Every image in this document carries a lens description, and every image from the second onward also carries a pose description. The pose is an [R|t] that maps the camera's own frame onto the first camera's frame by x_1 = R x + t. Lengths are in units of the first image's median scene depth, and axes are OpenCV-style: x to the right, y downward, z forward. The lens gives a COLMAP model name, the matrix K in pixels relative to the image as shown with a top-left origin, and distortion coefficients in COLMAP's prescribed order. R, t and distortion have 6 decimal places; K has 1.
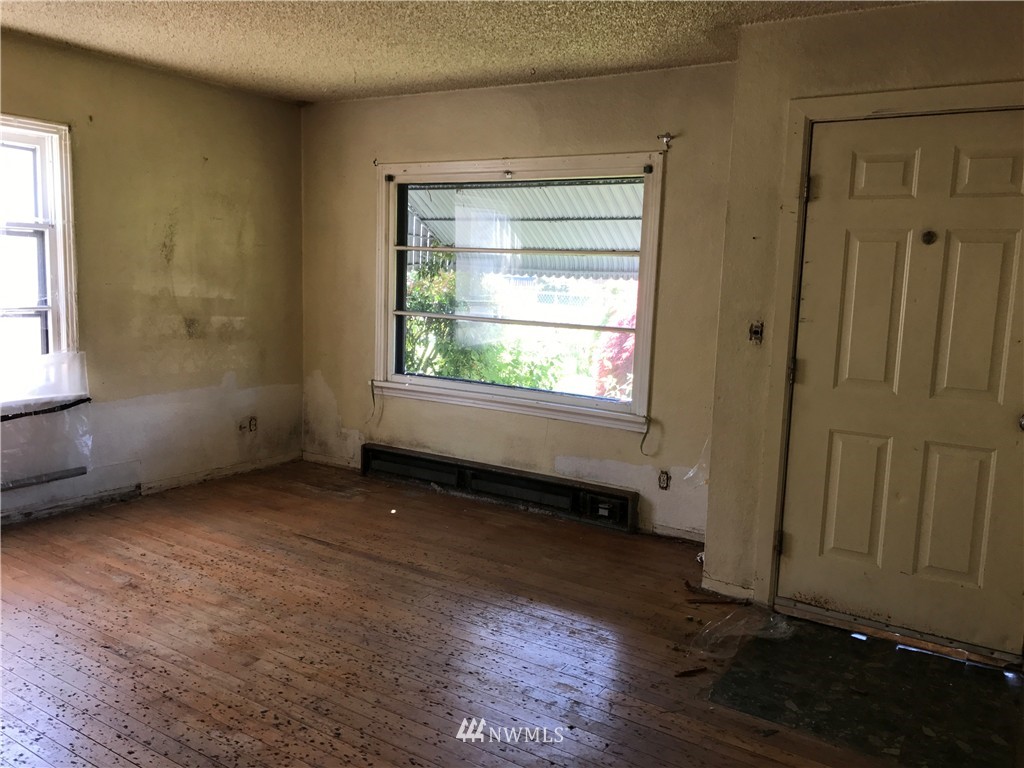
lens RADIAL K [[842.8, 0, 512.0], [0, 842.8, 384.0], [0, 0, 1]] dist [0.008941, 0.022819]
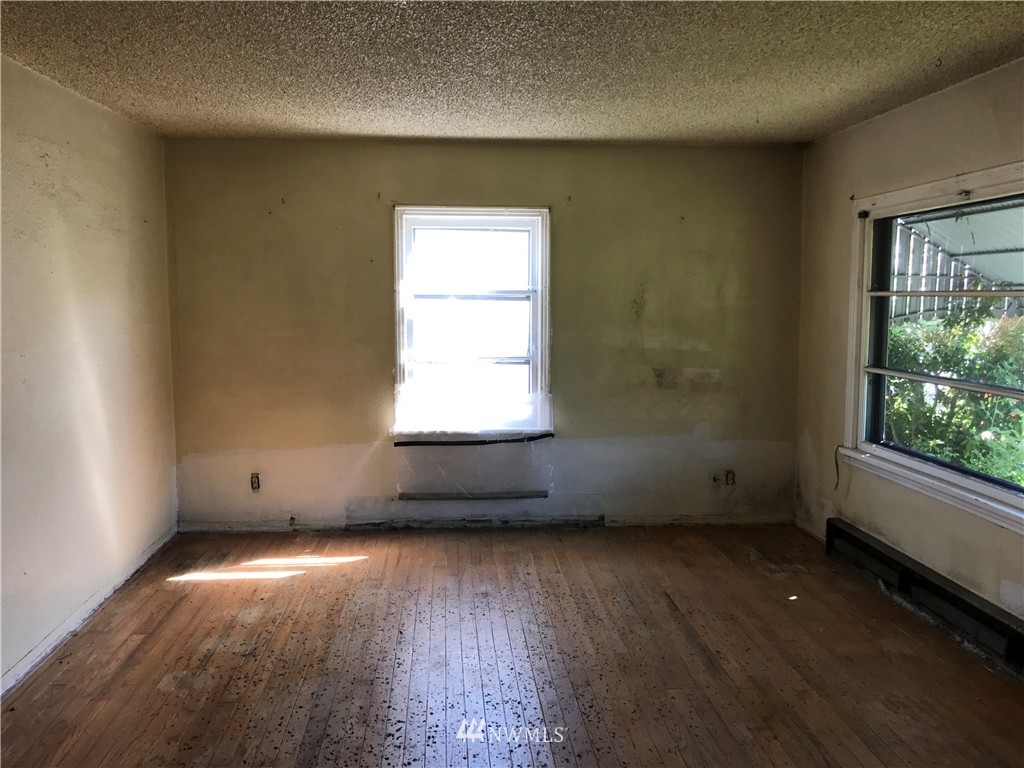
lens RADIAL K [[842.8, 0, 512.0], [0, 842.8, 384.0], [0, 0, 1]] dist [0.008941, 0.022819]
pose [[0.588949, 0.047433, -0.806777, 0.376903], [-0.089316, 0.995981, -0.006644, -0.036424], [0.803220, 0.075971, 0.590818, 0.232948]]
